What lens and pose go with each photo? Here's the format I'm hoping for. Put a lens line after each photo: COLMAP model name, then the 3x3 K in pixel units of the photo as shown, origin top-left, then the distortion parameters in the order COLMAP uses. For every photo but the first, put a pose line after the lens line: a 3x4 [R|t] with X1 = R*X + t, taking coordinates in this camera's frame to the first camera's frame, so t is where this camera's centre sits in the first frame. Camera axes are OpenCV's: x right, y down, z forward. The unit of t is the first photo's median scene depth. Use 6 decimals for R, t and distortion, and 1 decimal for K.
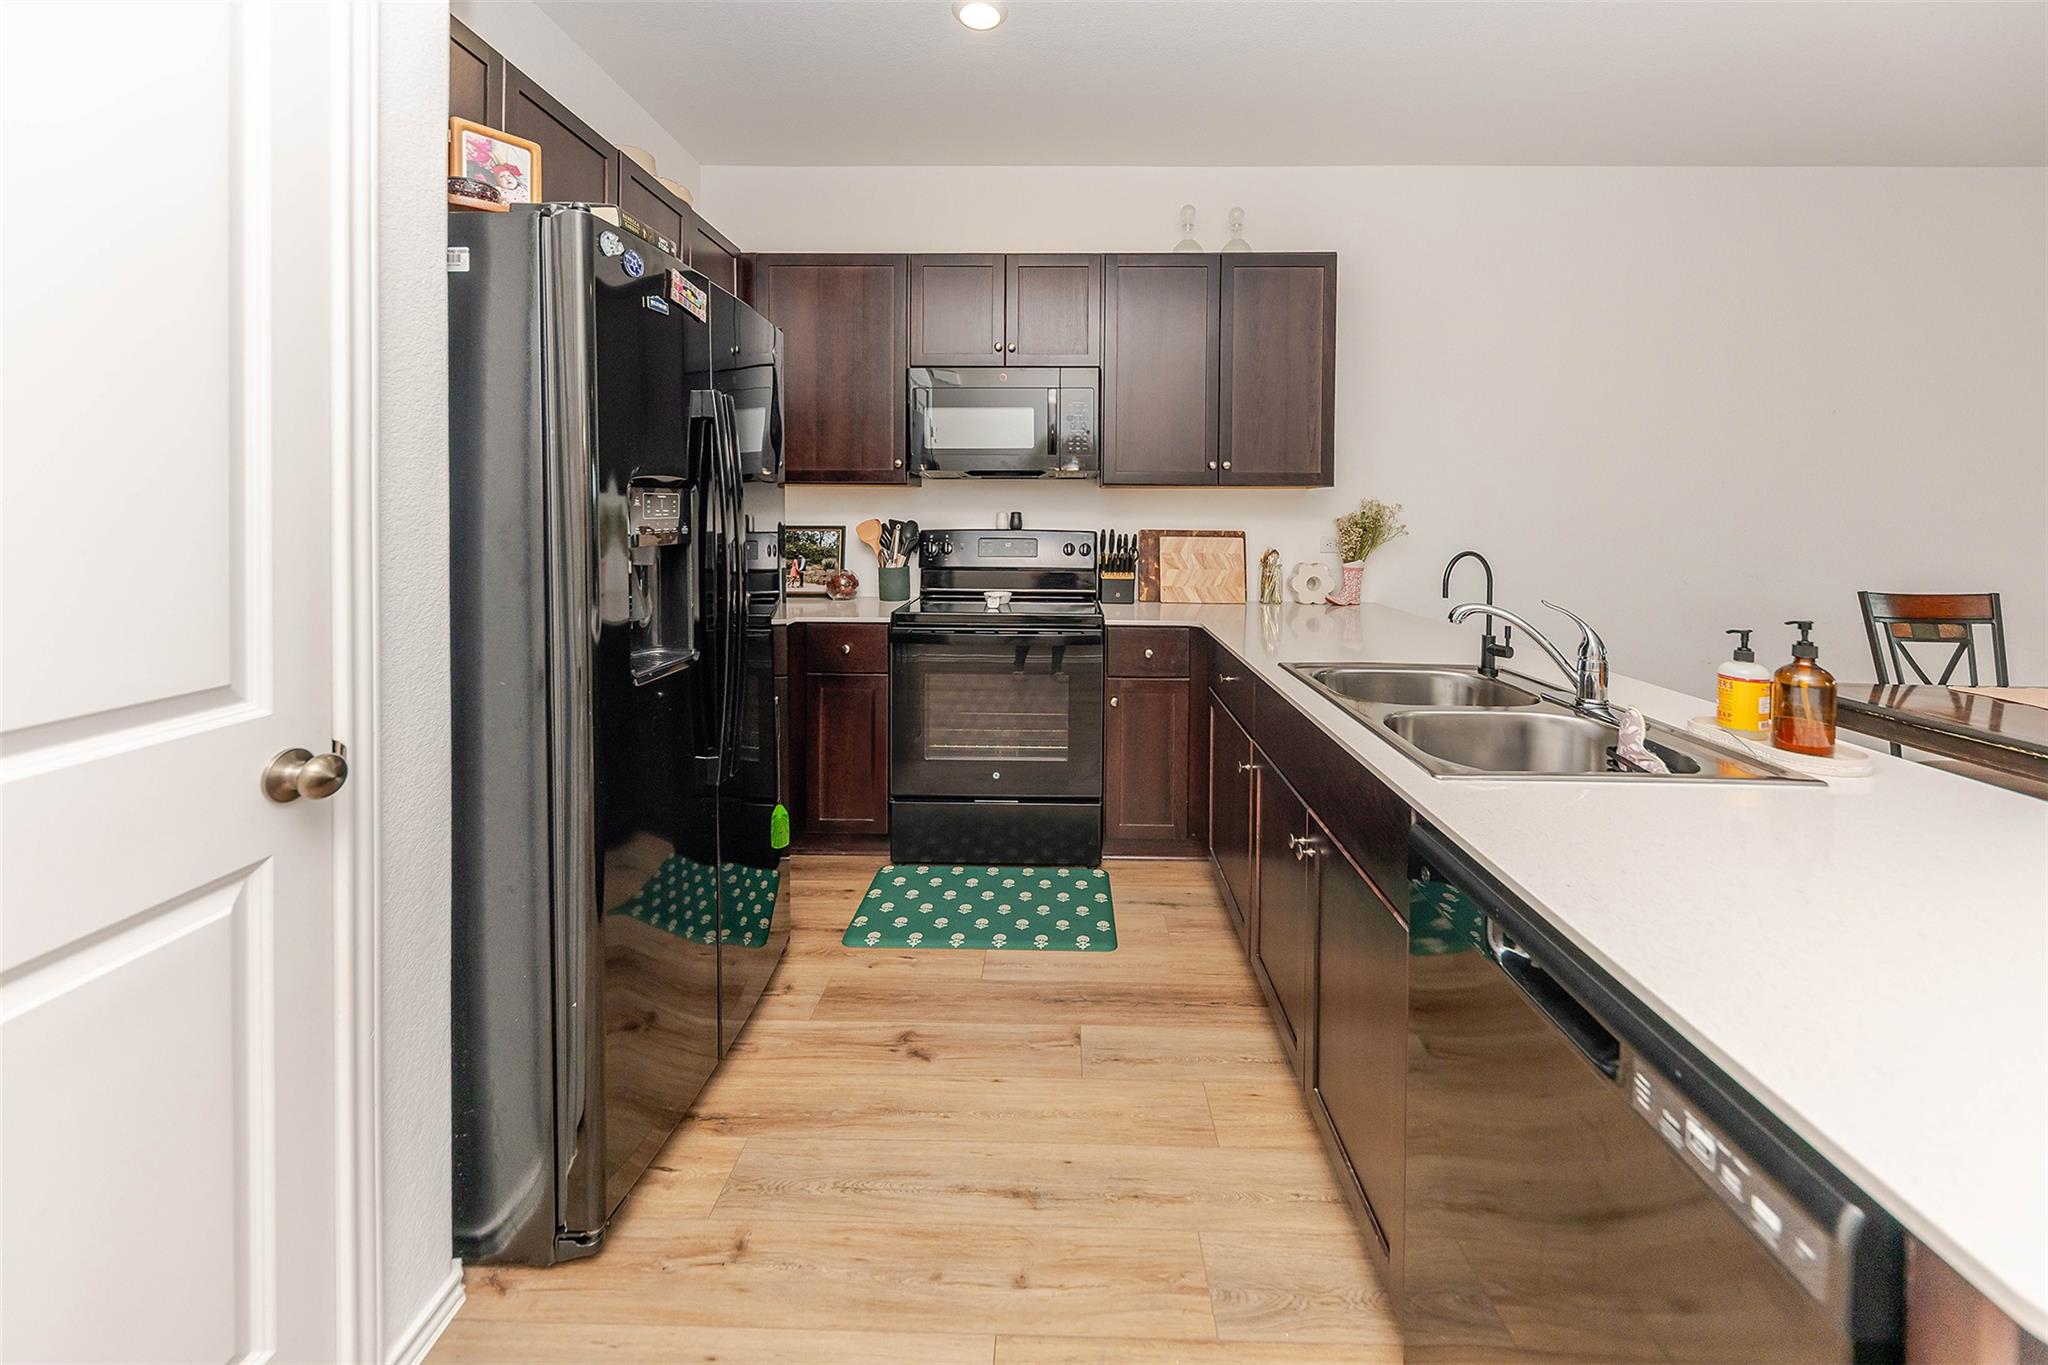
lens RADIAL K [[770.1, 0, 1041.1], [0, 770.1, 515.8], [0, 0, 1]] dist [-0.000588, -0.000128]
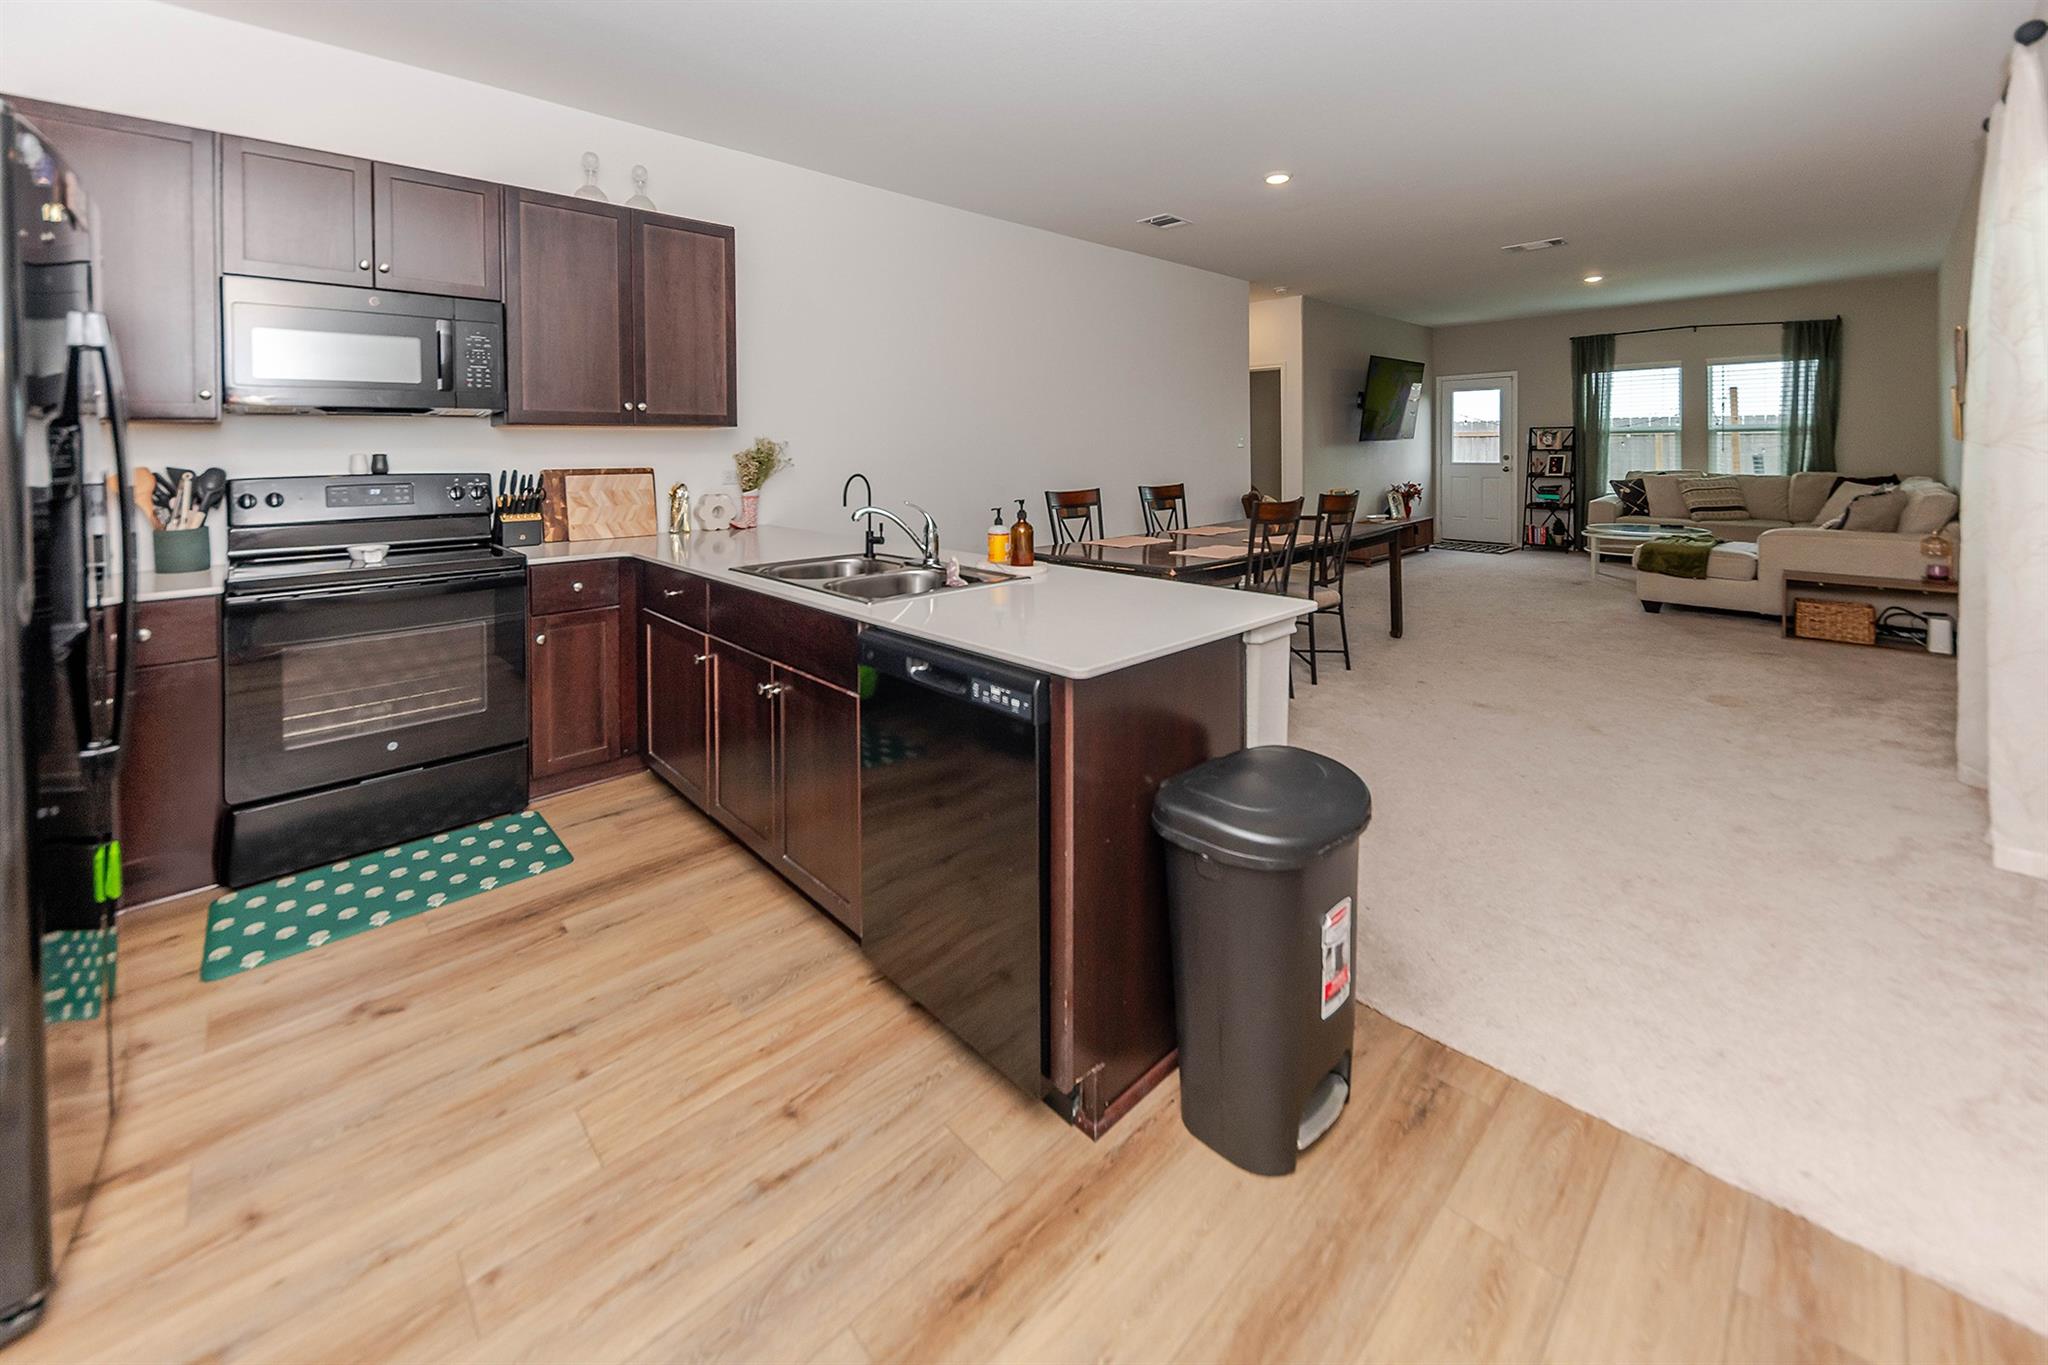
lens RADIAL K [[770.1, 0, 1017.8], [0, 770.1, 470.4], [0, 0, 1]] dist [-0.000588, -0.000128]
pose [[0.713370, -0.036064, 0.699859, -0.158601], [0.021196, 0.999328, 0.029890, 0.002699], [-0.700467, -0.006489, 0.713656, -0.161266]]
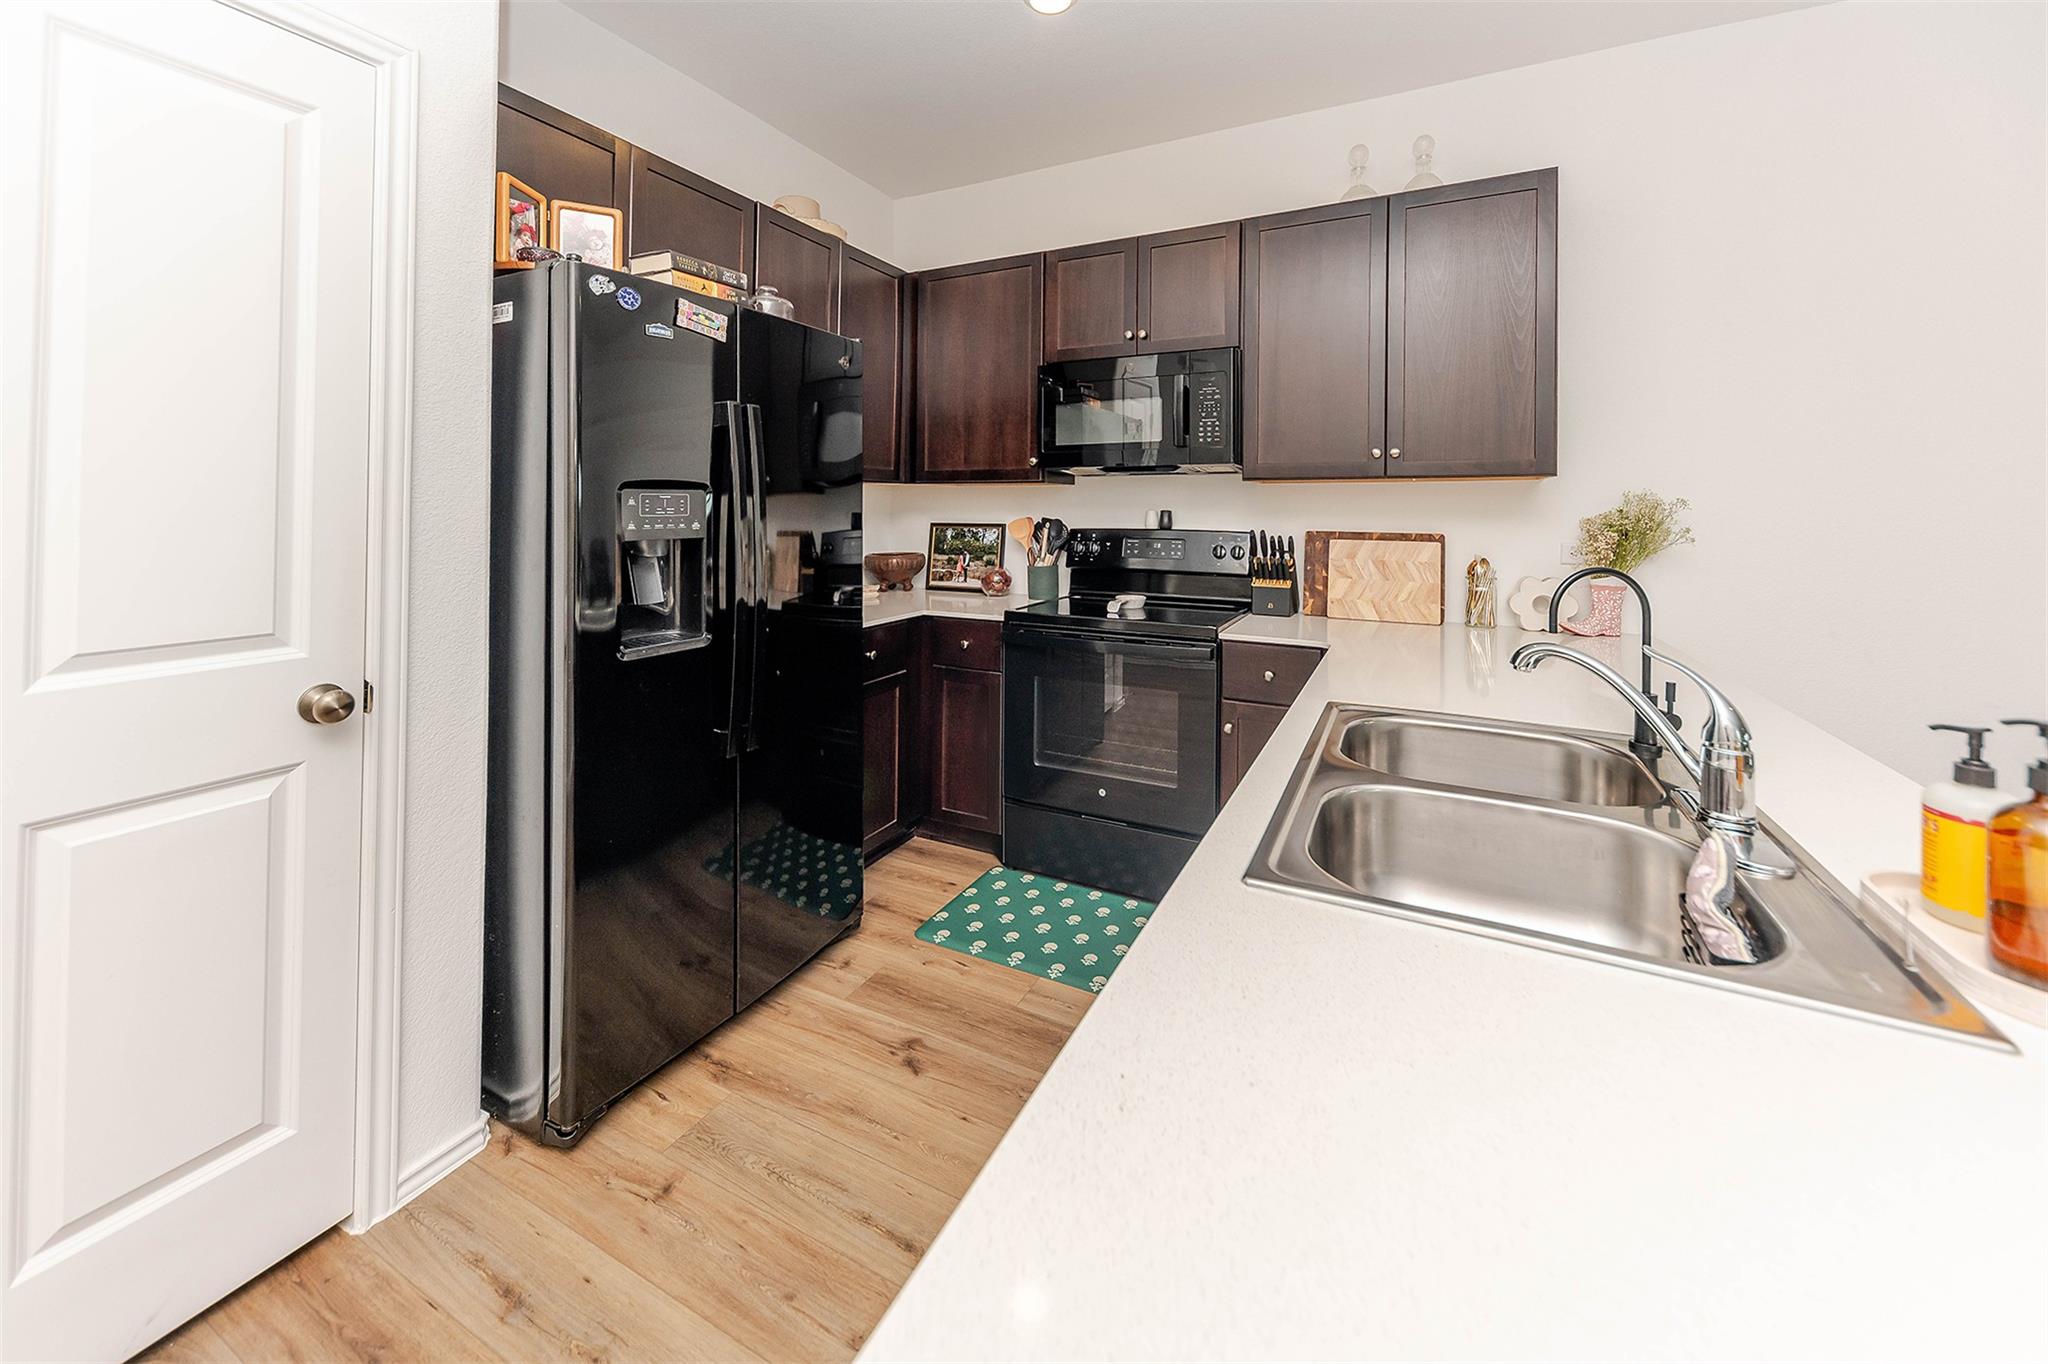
lens RADIAL K [[770.1, 0, 1019.8], [0, 770.1, 491.2], [0, 0, 1]] dist [-0.000588, -0.000128]
pose [[0.903129, -0.009754, -0.429259, 0.258513], [-0.003077, 0.999569, -0.029188, -0.000605], [0.429359, 0.027682, 0.902710, 0.102220]]
